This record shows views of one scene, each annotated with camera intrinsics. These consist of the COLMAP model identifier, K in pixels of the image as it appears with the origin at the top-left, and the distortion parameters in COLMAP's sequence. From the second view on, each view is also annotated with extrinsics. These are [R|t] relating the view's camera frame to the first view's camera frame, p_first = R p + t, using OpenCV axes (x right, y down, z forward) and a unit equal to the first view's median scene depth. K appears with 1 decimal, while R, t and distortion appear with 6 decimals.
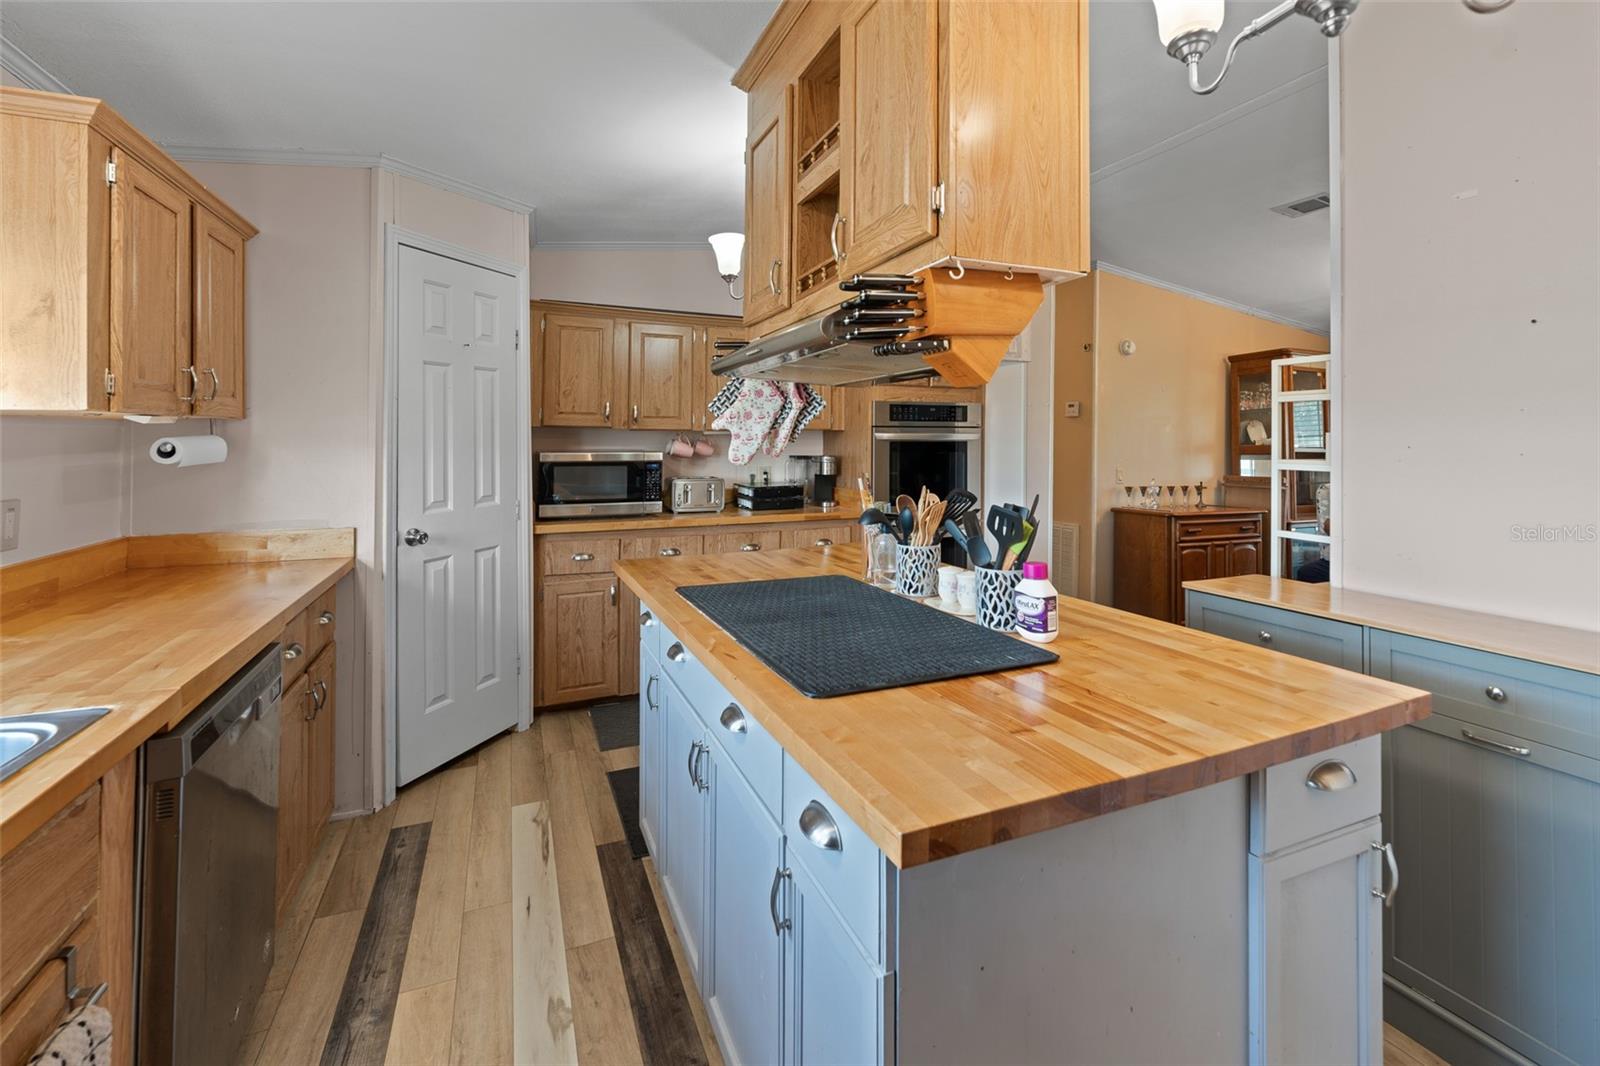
lens RADIAL K [[685.9, 0, 800.9], [0, 685.9, 451.9], [0, 0, 1]] dist [0.000793, -0.000070]
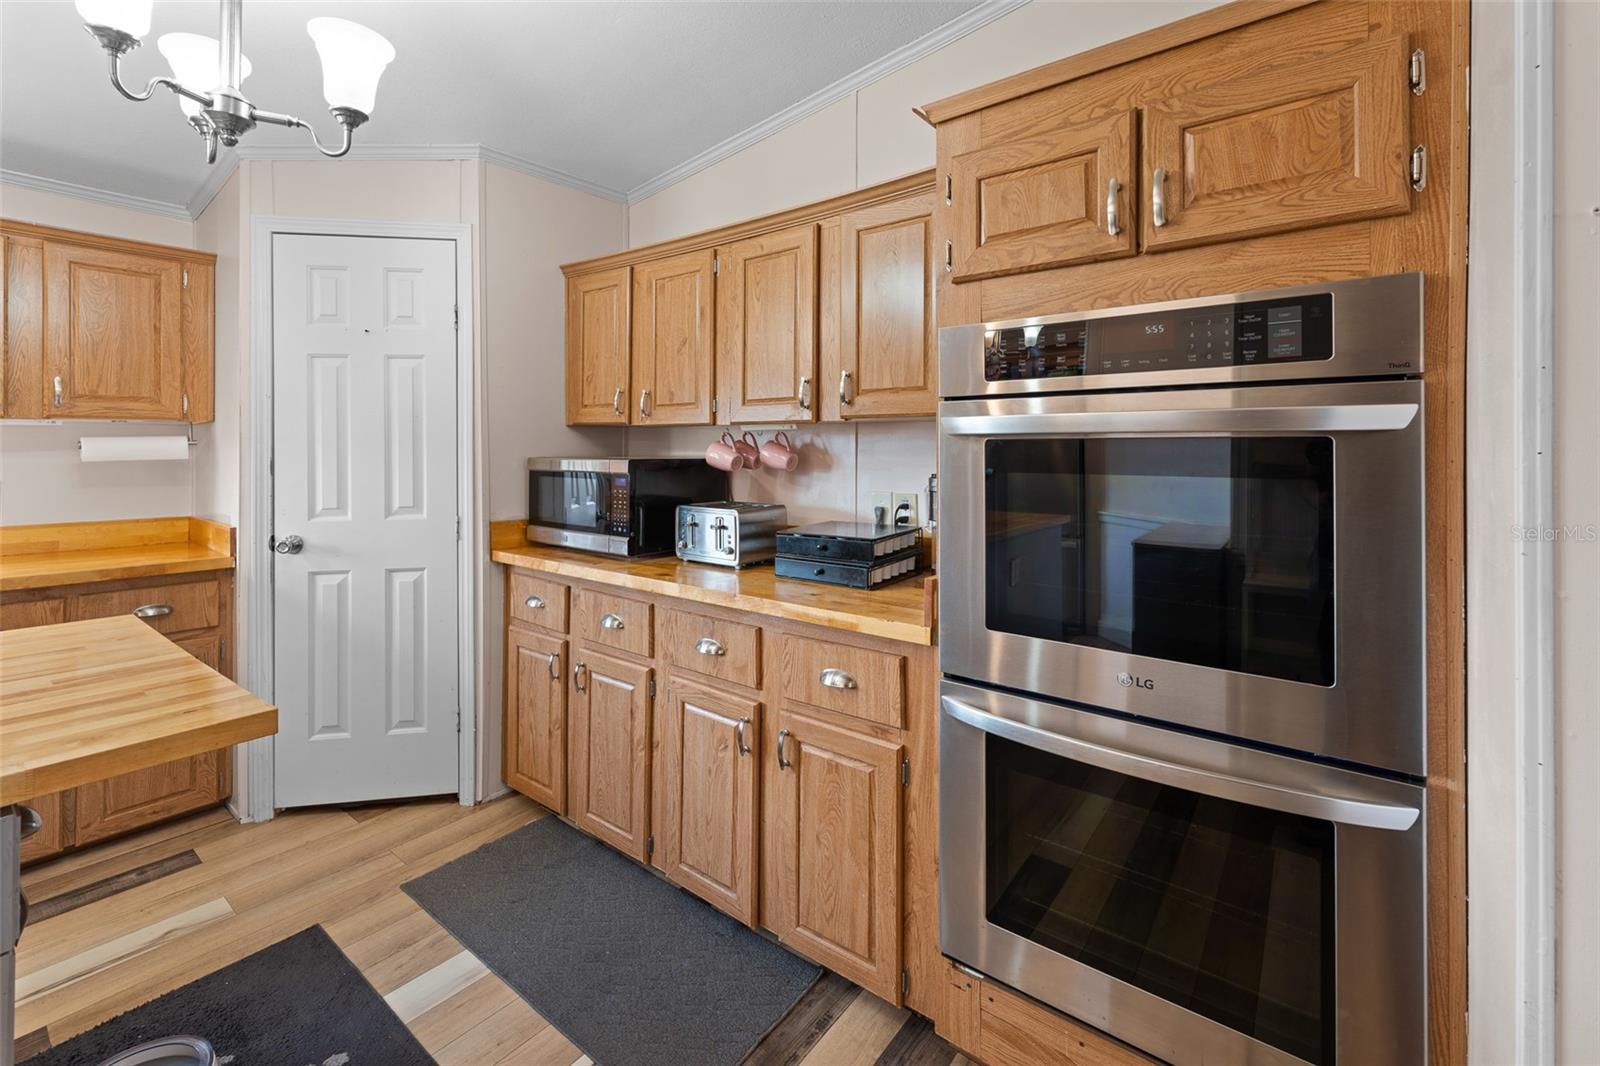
lens RADIAL K [[685.9, 0, 800.9], [0, 685.9, 451.9], [0, 0, 1]] dist [0.000793, -0.000070]
pose [[0.491992, -0.000457, -0.870599, 0.553031], [-0.016396, 0.999818, -0.009791, -0.003402], [0.870445, 0.019091, 0.491895, 1.078430]]
